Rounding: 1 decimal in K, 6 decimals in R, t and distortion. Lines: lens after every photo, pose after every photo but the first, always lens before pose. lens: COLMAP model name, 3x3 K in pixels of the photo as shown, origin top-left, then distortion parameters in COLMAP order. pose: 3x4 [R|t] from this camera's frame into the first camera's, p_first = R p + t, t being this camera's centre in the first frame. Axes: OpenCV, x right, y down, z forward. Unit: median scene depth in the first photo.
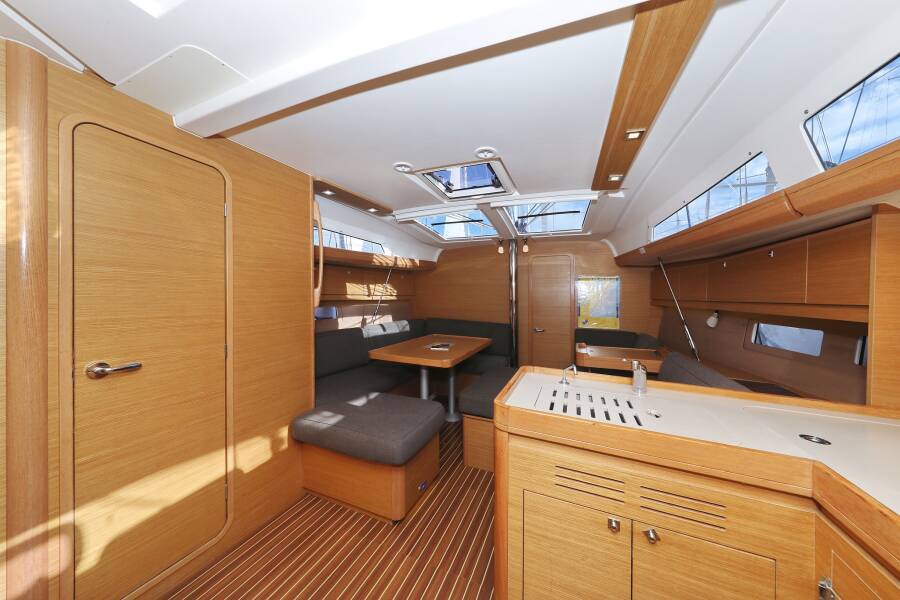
lens RADIAL K [[290.6, 0, 447.1], [0, 290.6, 291.5], [0, 0, 1]] dist [0.000411, -0.000433]
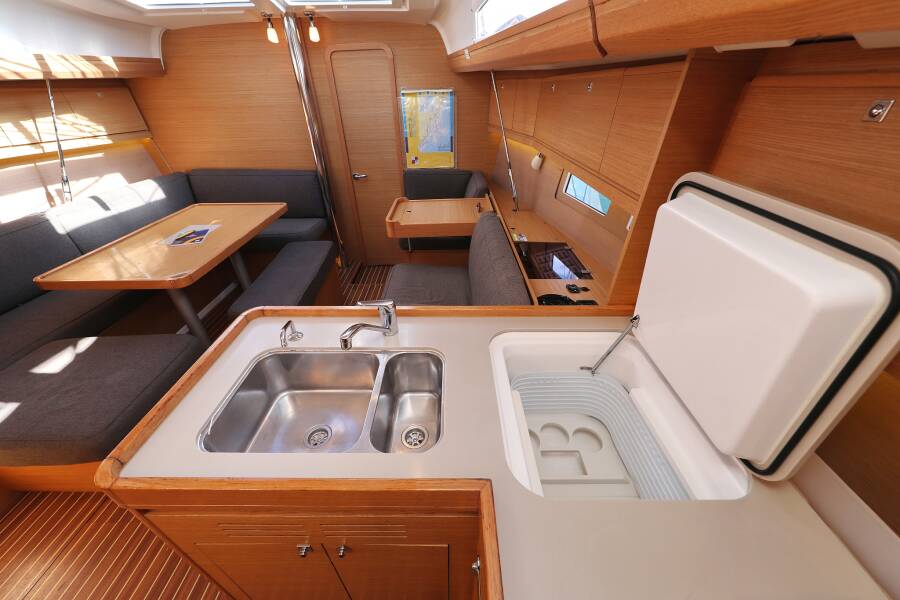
lens RADIAL K [[331.1, 0, 433.5], [0, 331.1, 309.7], [0, 0, 1]] dist [0.003315, 0.000291]
pose [[0.929449, -0.236799, 0.282932, 0.181734], [0.033803, 0.818285, 0.573817, -0.071622], [-0.367398, -0.523770, 0.768559, 0.108006]]
